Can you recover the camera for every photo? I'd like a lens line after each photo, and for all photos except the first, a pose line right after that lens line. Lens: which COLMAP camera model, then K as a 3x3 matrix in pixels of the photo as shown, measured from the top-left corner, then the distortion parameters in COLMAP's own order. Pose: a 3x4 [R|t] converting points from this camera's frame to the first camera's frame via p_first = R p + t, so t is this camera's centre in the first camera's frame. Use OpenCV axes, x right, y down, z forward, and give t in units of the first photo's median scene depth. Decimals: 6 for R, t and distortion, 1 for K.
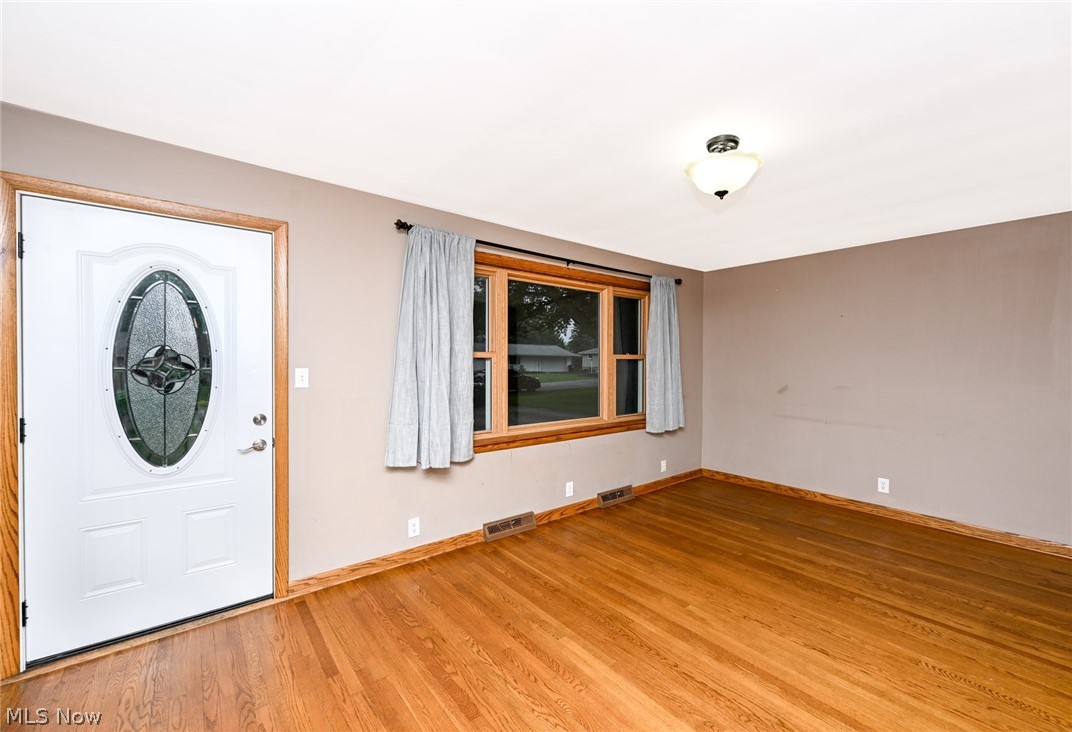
lens RADIAL K [[434.7, 0, 545.7], [0, 434.7, 363.4], [0, 0, 1]] dist [-0.003088, 0.000112]
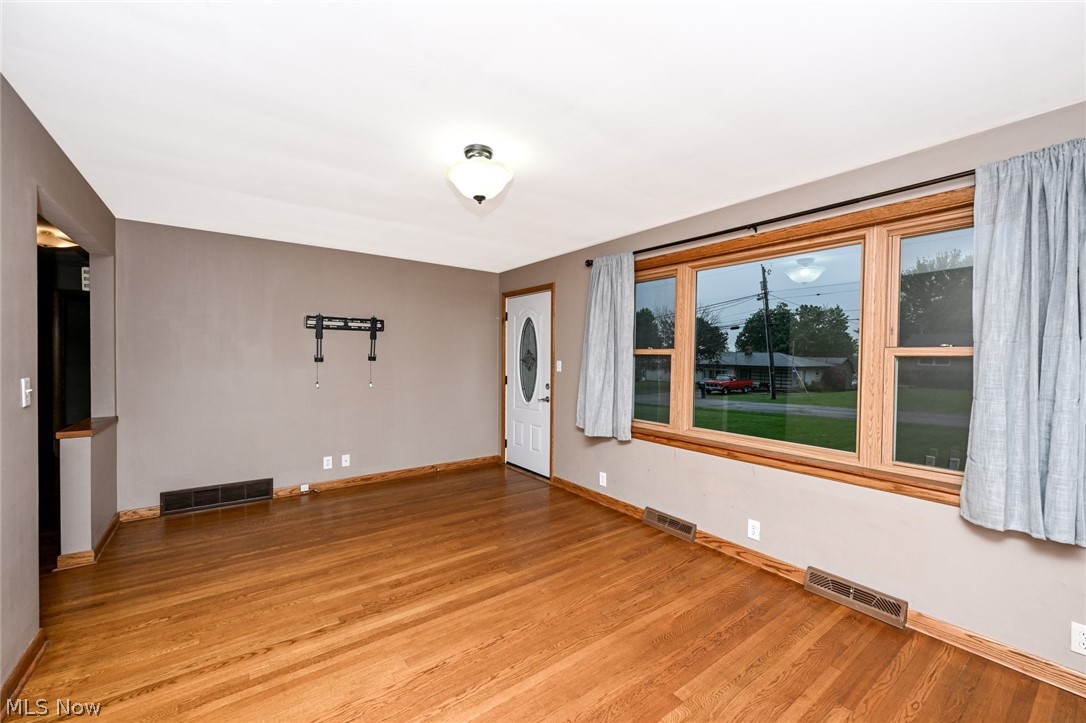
lens RADIAL K [[429.9, 0, 547.7], [0, 429.9, 361.2], [0, 0, 1]] dist [-0.006070, -0.000590]
pose [[-0.036116, 0.008018, -0.999315, 0.935724], [-0.017769, 0.999805, 0.008664, -0.000838], [0.999190, 0.018069, -0.035967, 0.776696]]
